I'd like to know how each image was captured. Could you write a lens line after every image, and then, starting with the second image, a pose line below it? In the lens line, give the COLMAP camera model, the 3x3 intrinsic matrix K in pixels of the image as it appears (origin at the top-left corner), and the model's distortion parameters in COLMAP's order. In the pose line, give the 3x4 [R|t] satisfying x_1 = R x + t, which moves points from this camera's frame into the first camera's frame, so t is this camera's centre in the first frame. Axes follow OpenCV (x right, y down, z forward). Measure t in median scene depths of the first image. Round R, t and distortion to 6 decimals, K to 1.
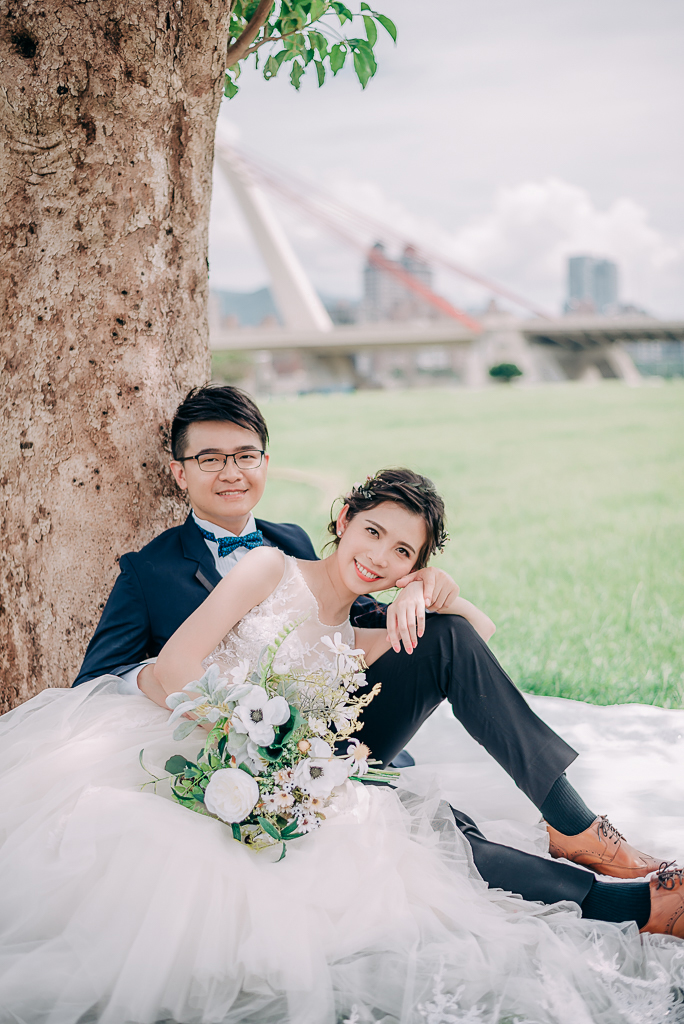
lens RADIAL K [[1470.3, 0, 342.0], [0, 1470.3, 512.0], [0, 0, 1]] dist [0.015278, -0.450387]
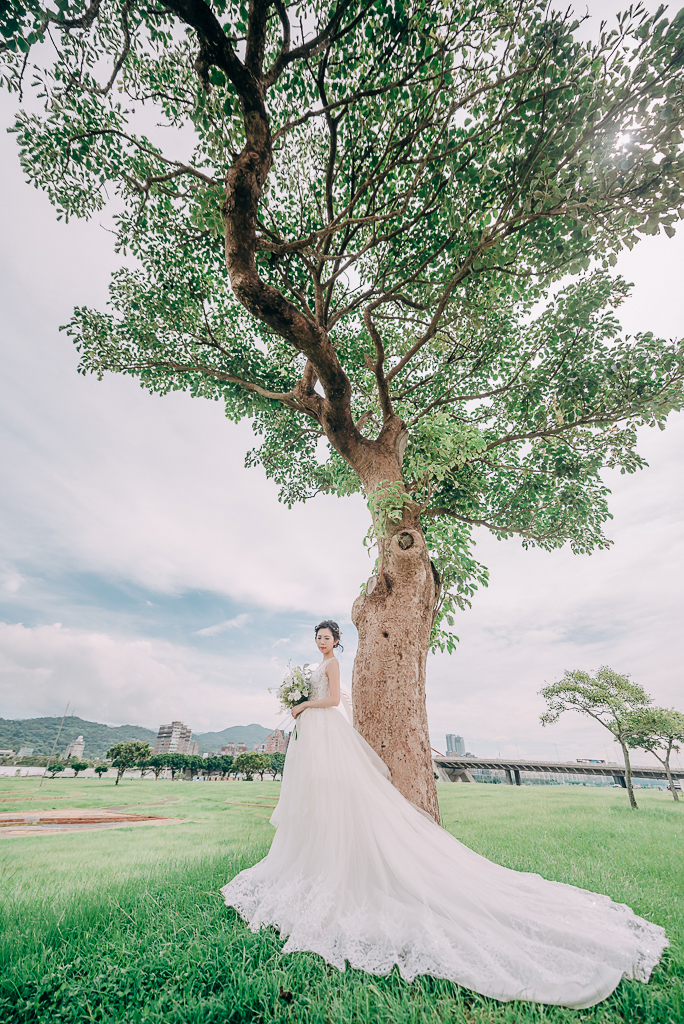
lens RADIAL K [[396.8, 0, 342.0], [0, 396.8, 512.0], [0, 0, 1]] dist [0.008837, -0.000176]
pose [[0.996255, 0.003768, -0.086376, -0.233830], [-0.056830, 0.781438, -0.621390, 0.115945], [0.065156, 0.623972, 0.778726, -0.110716]]
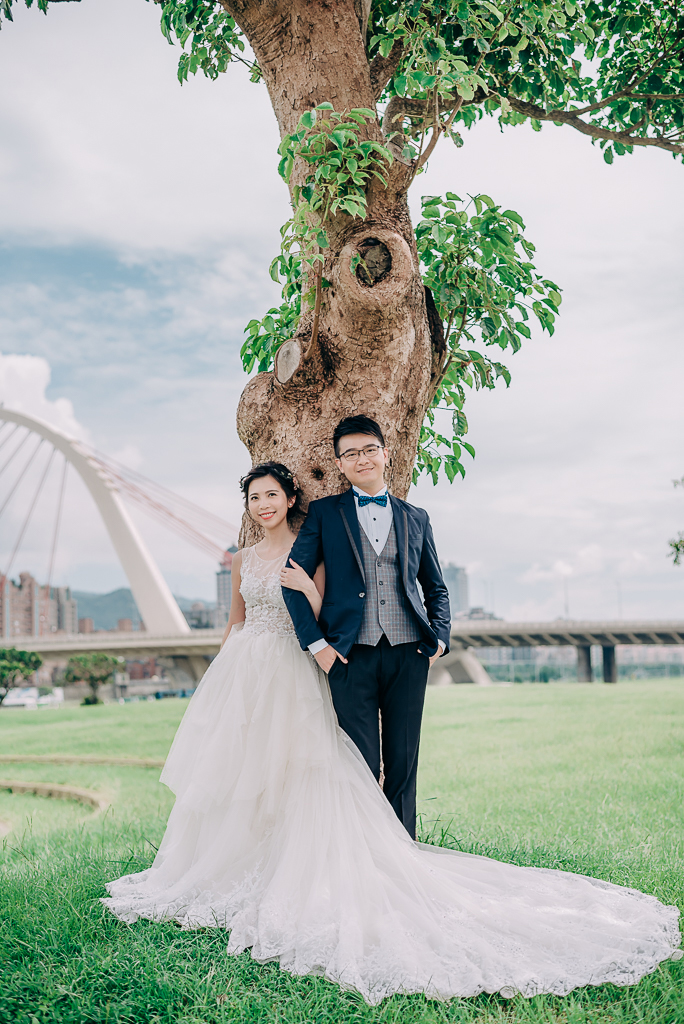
lens RADIAL K [[1470.3, 0, 342.0], [0, 1470.3, 512.0], [0, 0, 1]] dist [0.015278, -0.450387]
pose [[0.994889, 0.009579, 0.100515, -0.362502], [0.011078, 0.979124, -0.202961, 0.113045], [-0.100361, 0.203038, 0.974014, -0.822114]]
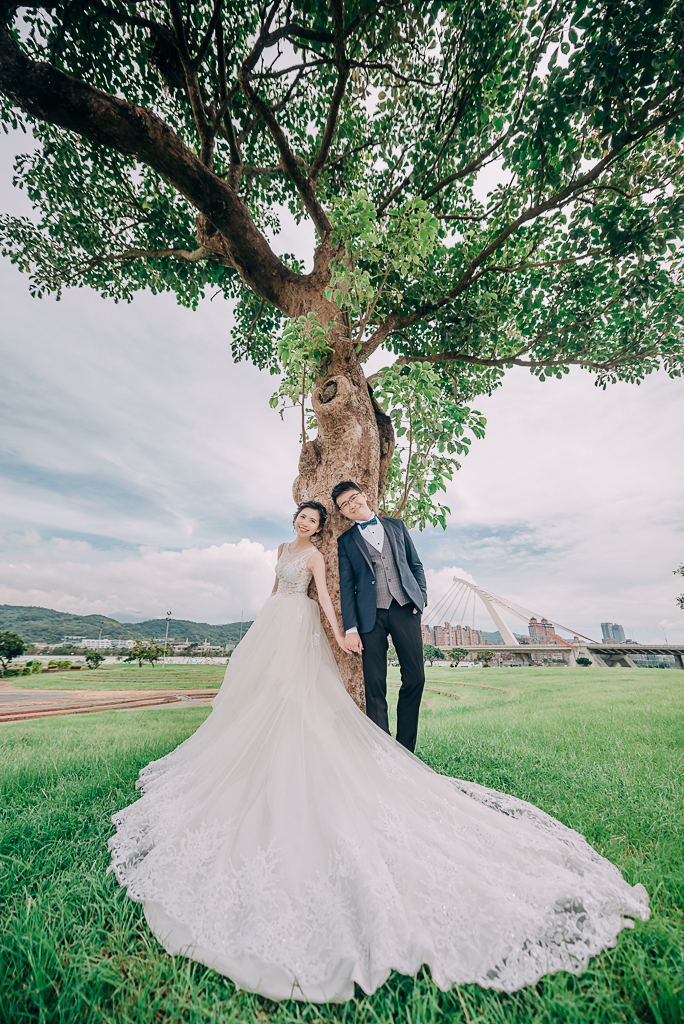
lens RADIAL K [[399.2, 0, 342.0], [0, 399.2, 512.0], [0, 0, 1]] dist [0.005537, -0.000631]
pose [[0.917778, -0.099721, -0.384368, 0.194794], [-0.073817, 0.908237, -0.411893, 0.061550], [0.390172, 0.406400, 0.826199, 0.238467]]
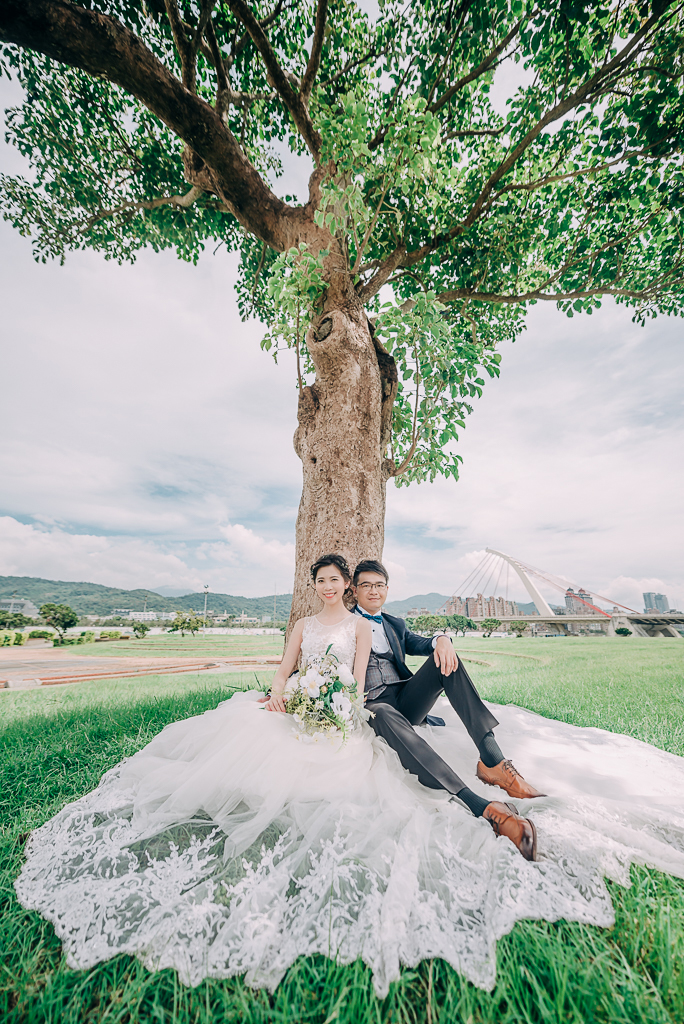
lens RADIAL K [[399.2, 0, 342.0], [0, 399.2, 512.0], [0, 0, 1]] dist [0.005537, -0.000631]
pose [[0.884350, -0.095592, -0.456932, 0.227873], [-0.077577, 0.935106, -0.345771, 0.090976], [0.460333, 0.341231, 0.819546, 0.320982]]
